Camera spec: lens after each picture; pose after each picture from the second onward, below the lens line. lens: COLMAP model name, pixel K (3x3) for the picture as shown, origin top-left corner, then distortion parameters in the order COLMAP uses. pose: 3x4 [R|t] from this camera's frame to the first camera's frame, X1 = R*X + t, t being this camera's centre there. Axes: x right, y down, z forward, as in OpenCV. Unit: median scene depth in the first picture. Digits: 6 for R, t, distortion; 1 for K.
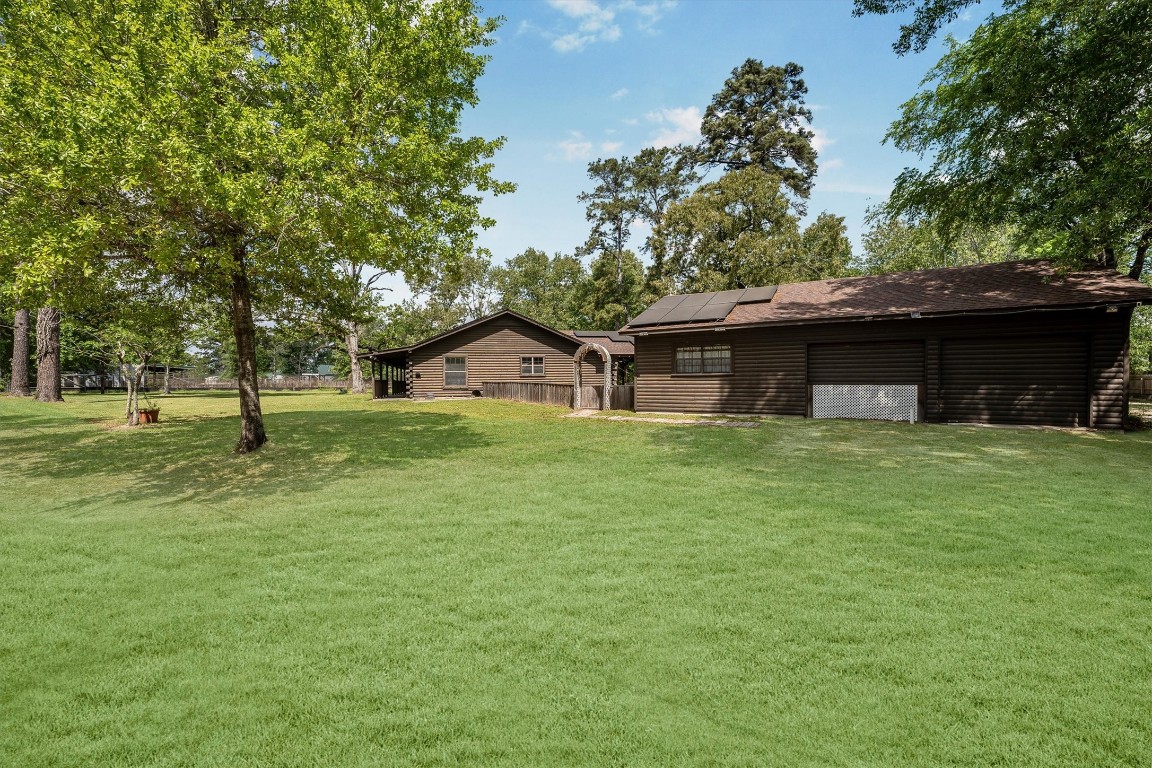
lens RADIAL K [[470.1, 0, 566.5], [0, 470.1, 377.2], [0, 0, 1]] dist [-0.034930, 0.004231]
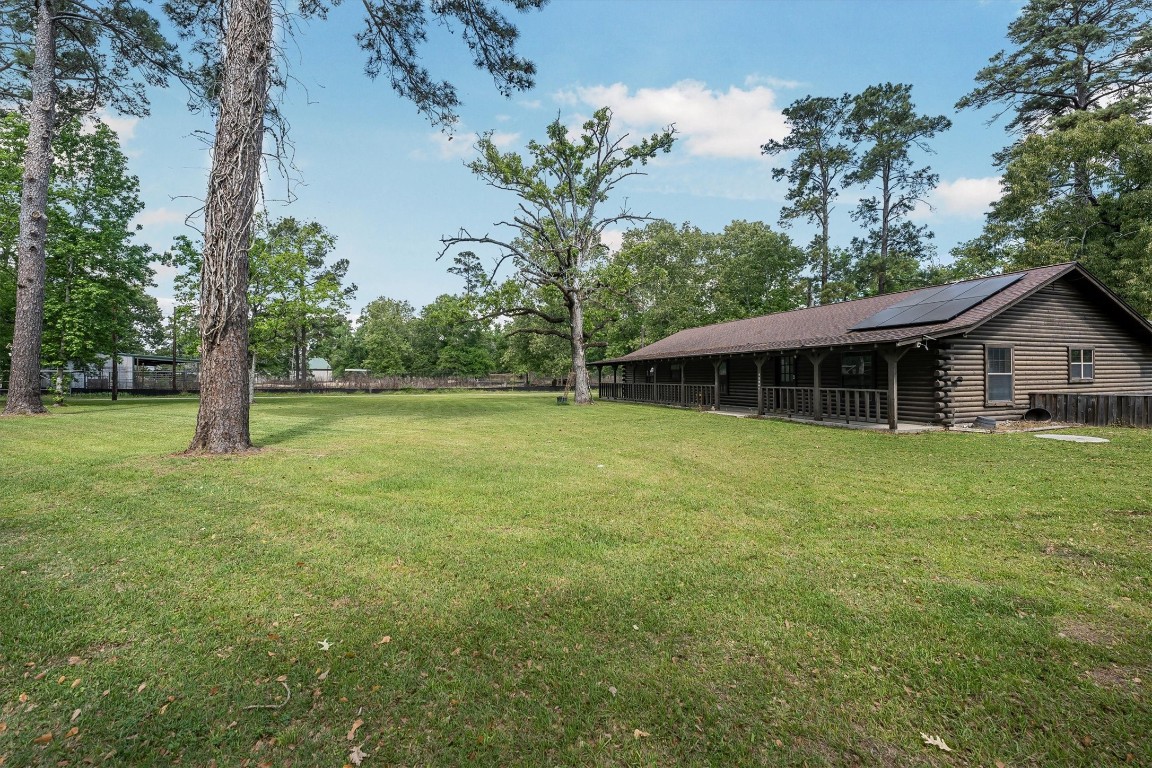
lens RADIAL K [[470.1, 0, 566.5], [0, 470.1, 377.2], [0, 0, 1]] dist [-0.034930, 0.004231]
pose [[0.996861, 0.002768, 0.079120, -0.739867], [-0.003576, 0.999943, 0.010074, -0.011594], [-0.079088, -0.010325, 0.996814, 0.494401]]
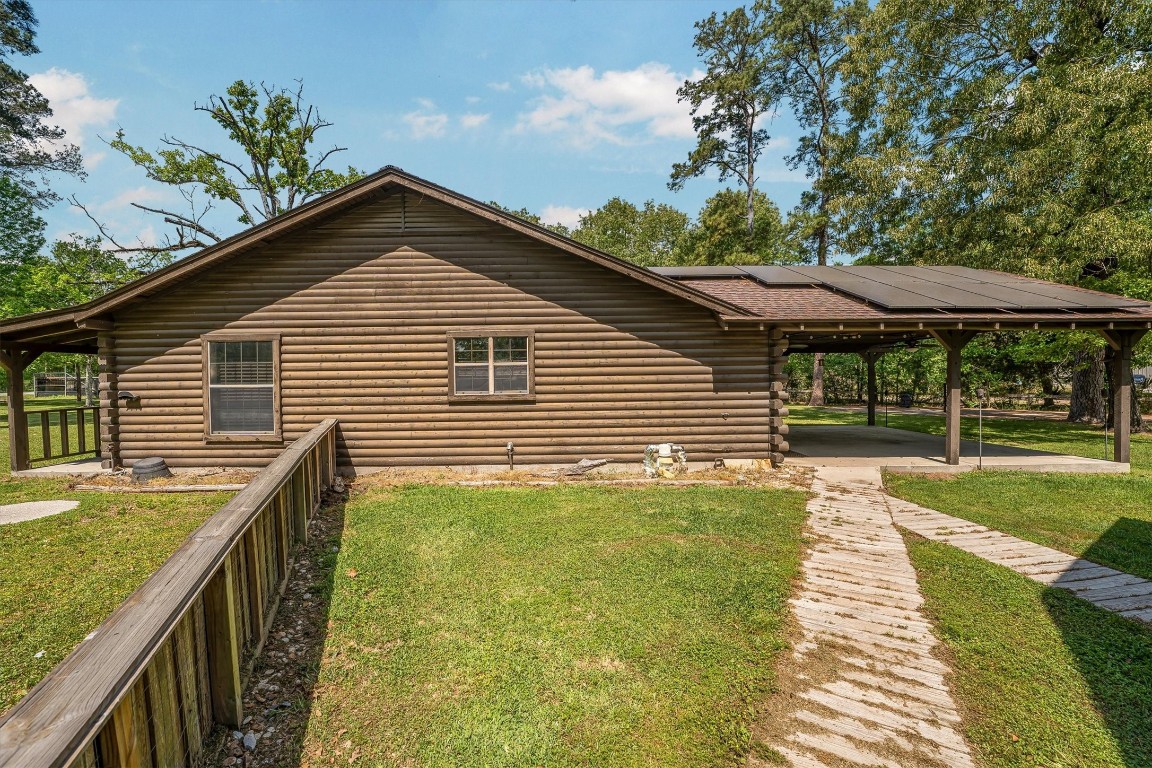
lens RADIAL K [[470.1, 0, 566.5], [0, 470.1, 377.2], [0, 0, 1]] dist [-0.034930, 0.004231]
pose [[0.972815, -0.004377, -0.231544, 0.043266], [0.005531, 0.999975, 0.004333, -0.017824], [0.231520, -0.005496, 0.972815, 0.717639]]
